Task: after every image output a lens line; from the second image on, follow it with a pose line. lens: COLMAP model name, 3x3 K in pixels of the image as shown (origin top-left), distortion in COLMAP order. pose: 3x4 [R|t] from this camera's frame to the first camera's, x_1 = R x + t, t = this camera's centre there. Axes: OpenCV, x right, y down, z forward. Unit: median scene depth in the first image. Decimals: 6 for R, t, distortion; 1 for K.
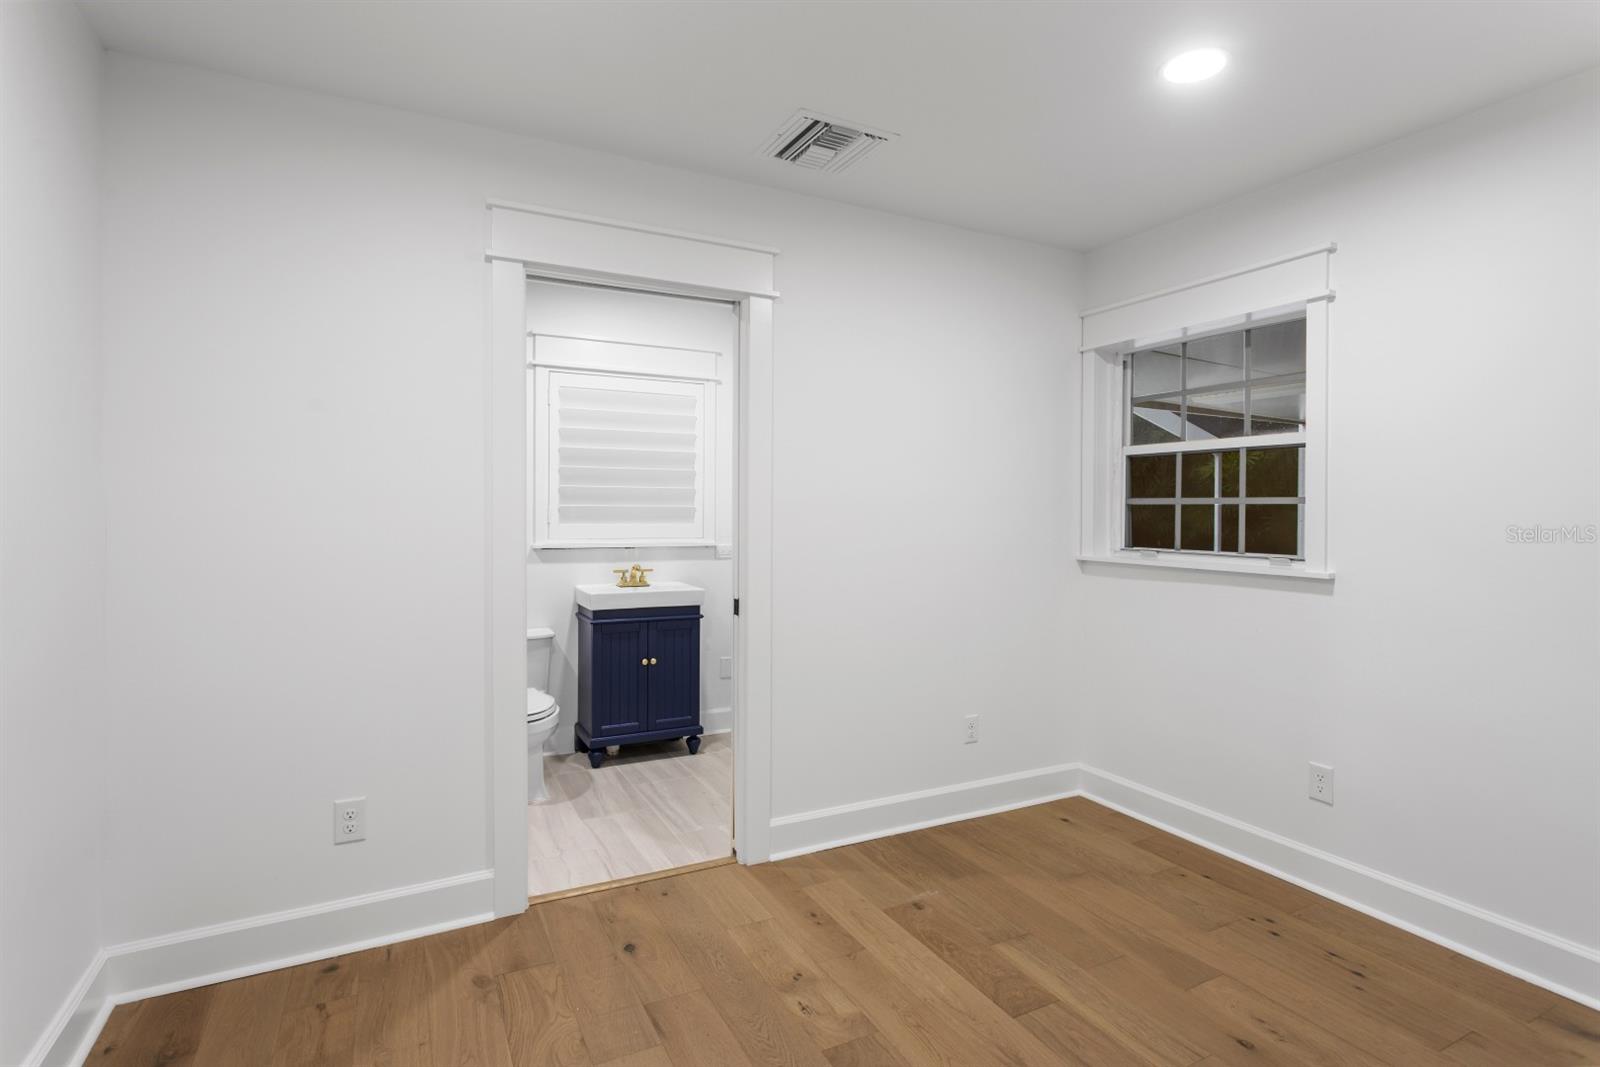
lens RADIAL K [[789.9, 0, 804.6], [0, 789.9, 517.9], [0, 0, 1]] dist [-0.007260, 0.001122]
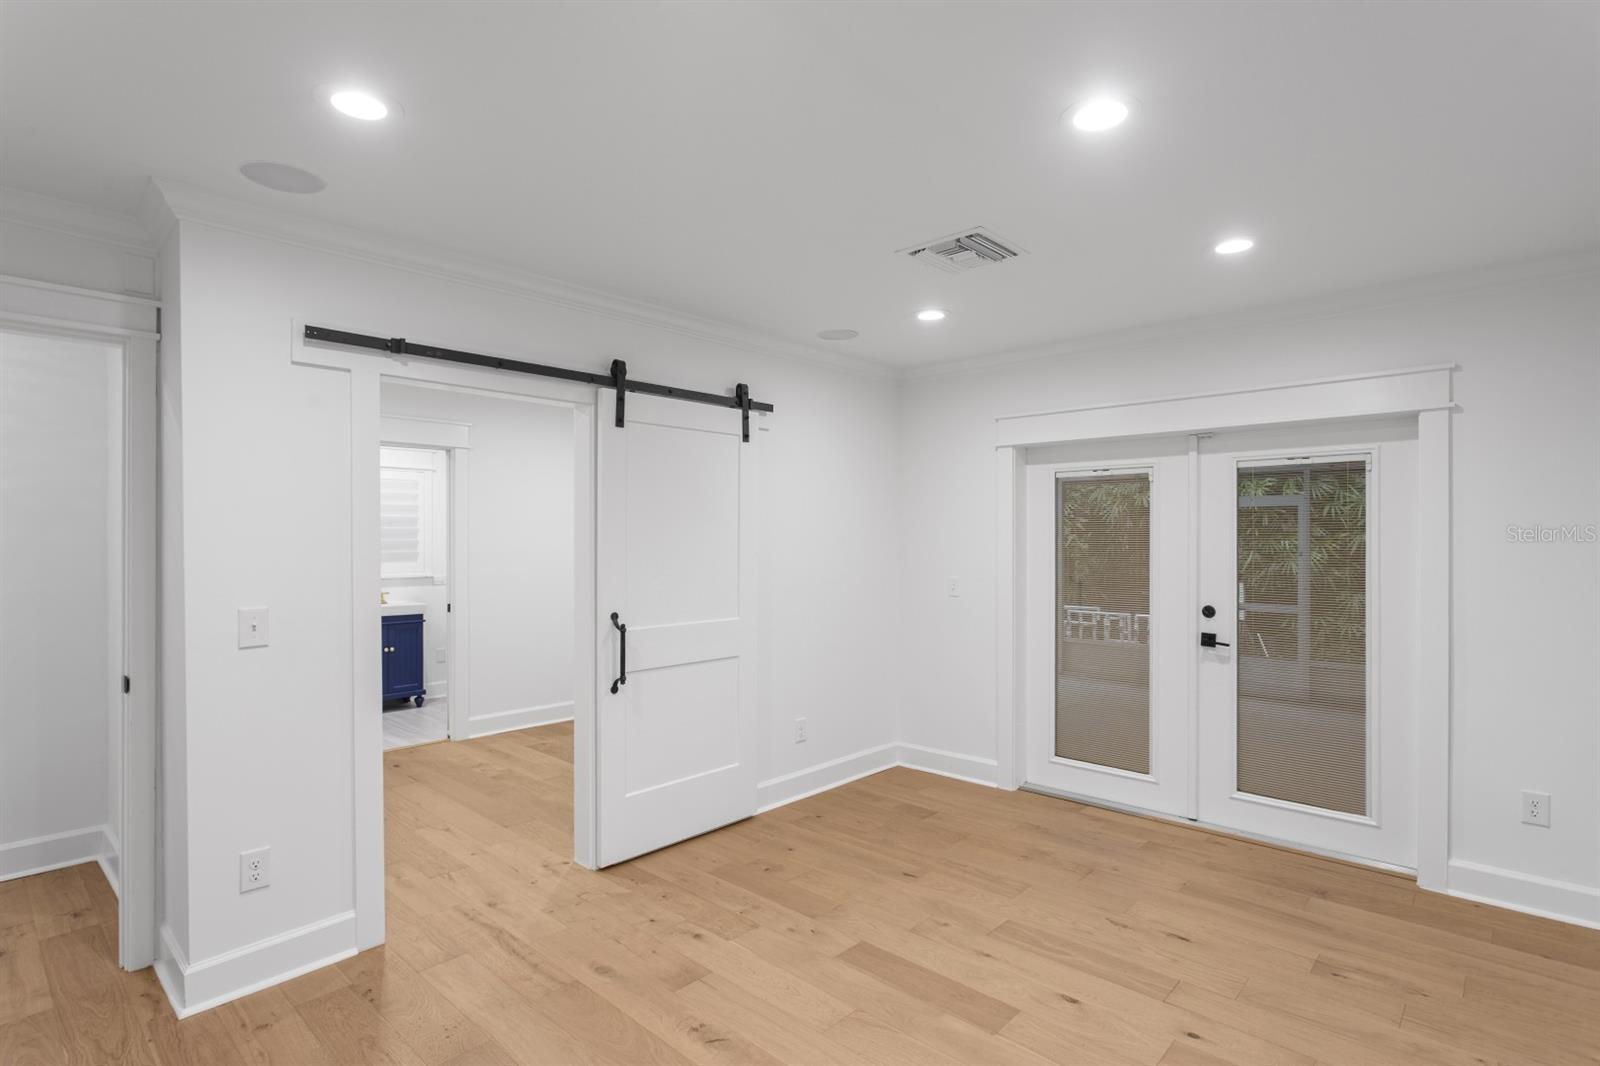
lens RADIAL K [[782.9, 0, 800.0], [0, 782.9, 533.0], [0, 0, 1]] dist [-0.013542, 0.007900]
pose [[0.941409, -0.005398, 0.337224, 0.053719], [0.009770, 0.999889, -0.011269, -0.028432], [-0.337126, 0.013904, 0.941357, -0.751510]]
